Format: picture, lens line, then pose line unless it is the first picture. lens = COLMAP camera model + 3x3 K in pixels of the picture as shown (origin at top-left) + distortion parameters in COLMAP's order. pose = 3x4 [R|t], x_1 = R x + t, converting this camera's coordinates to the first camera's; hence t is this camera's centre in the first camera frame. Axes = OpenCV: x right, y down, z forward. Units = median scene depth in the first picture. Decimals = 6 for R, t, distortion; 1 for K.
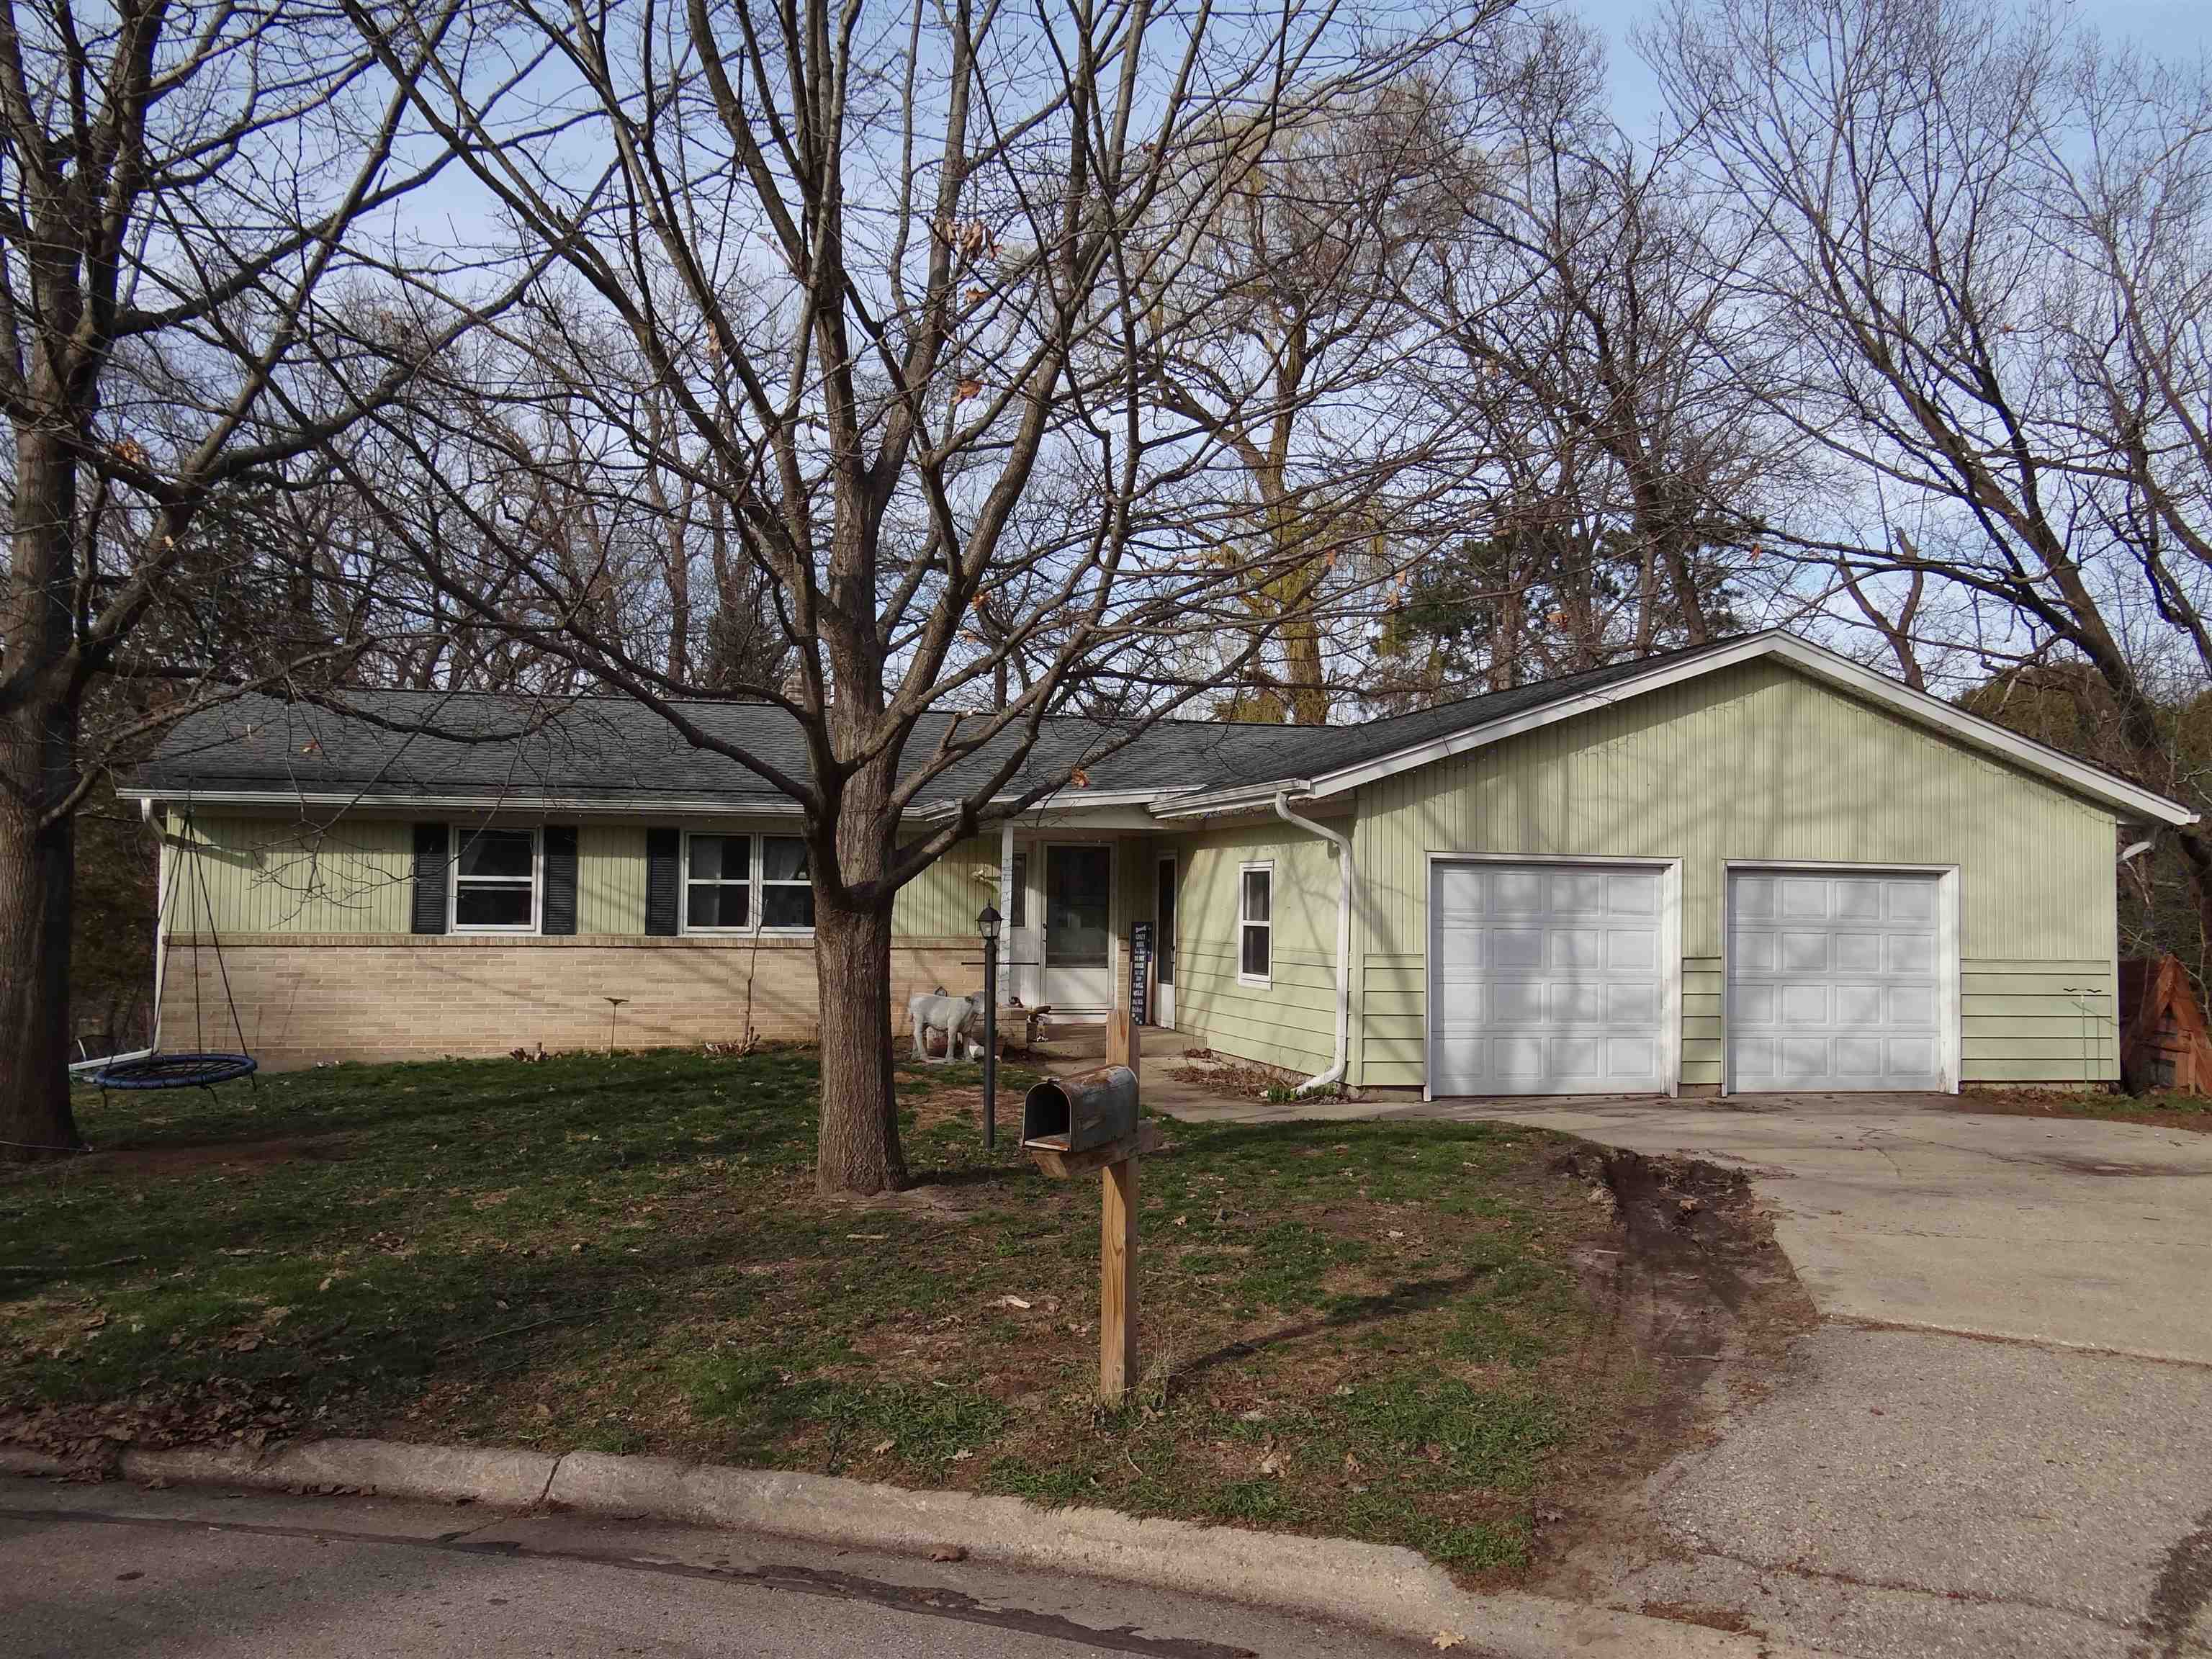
lens RADIAL K [[1856.5, 0, 1109.1], [0, 1856.5, 828.4], [0, 0, 1]] dist [0.006388, 0.004085]
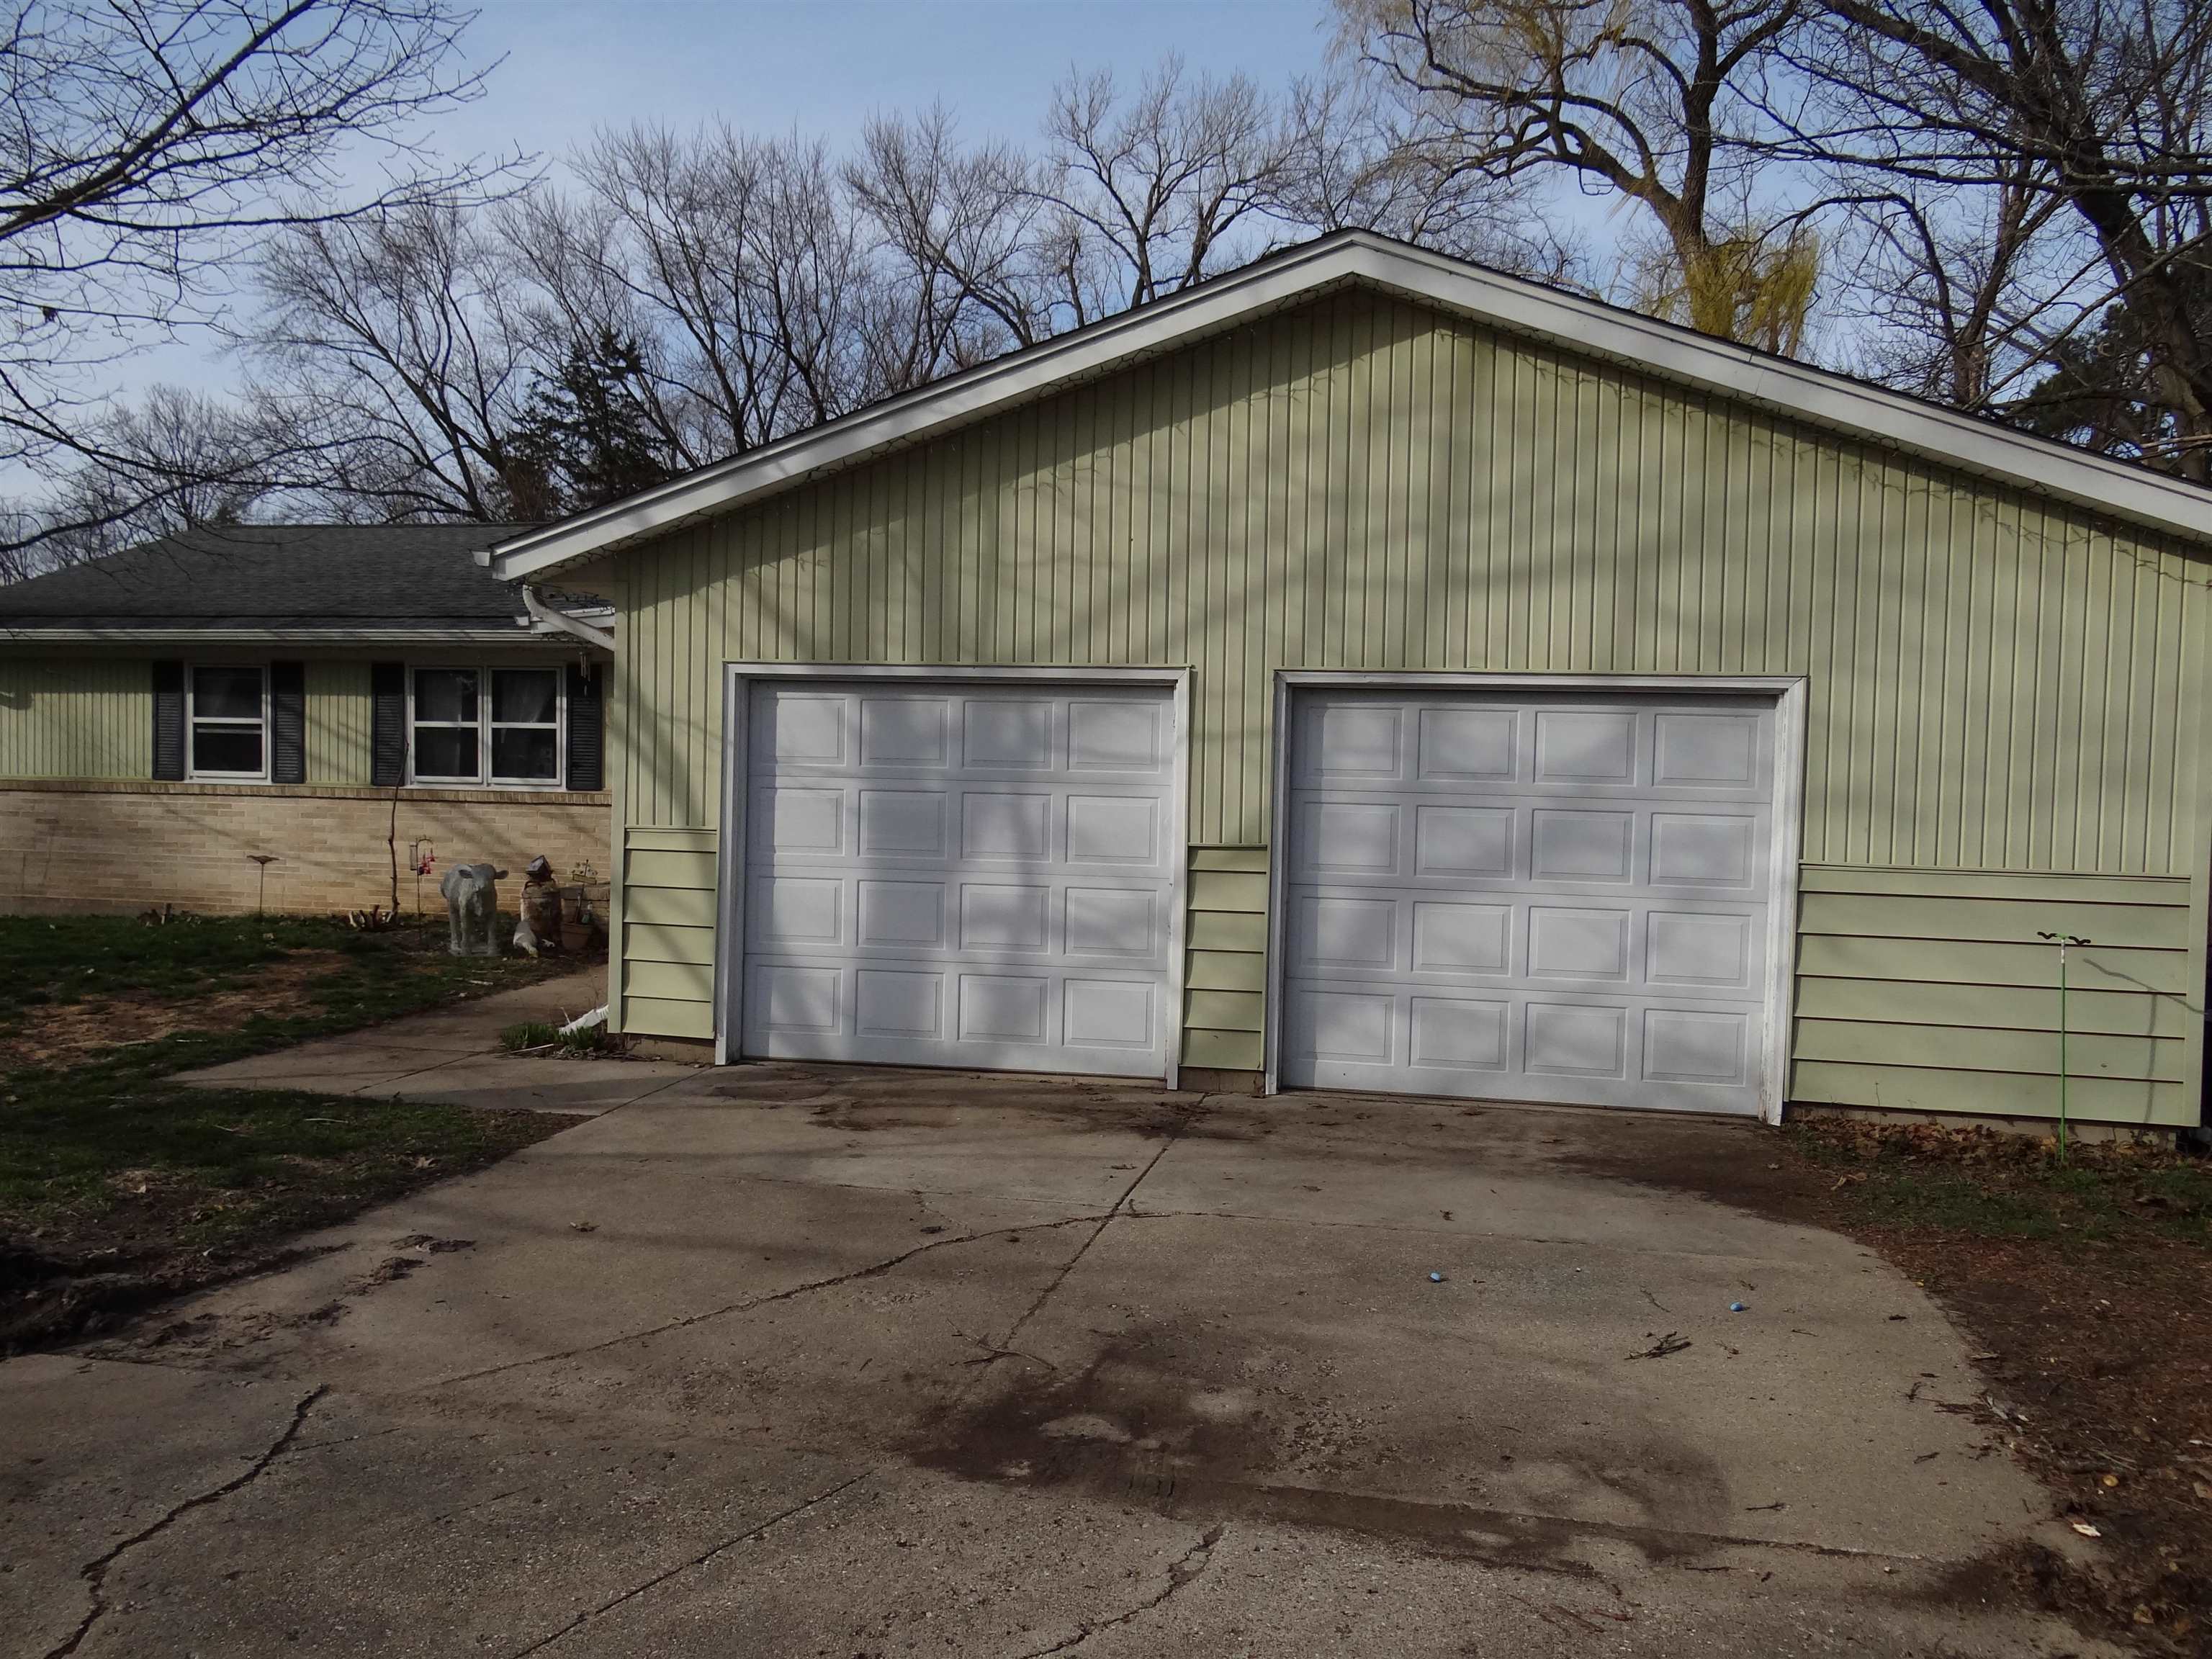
lens RADIAL K [[1738.6, 0, 1103.9], [0, 1738.6, 828.8], [0, 0, 1]] dist [-0.004546, -0.000294]
pose [[0.893142, 0.023256, -0.449173, 0.436984], [0.012609, 0.996975, 0.076691, 0.020252], [0.449597, -0.074159, 0.890148, 0.437170]]
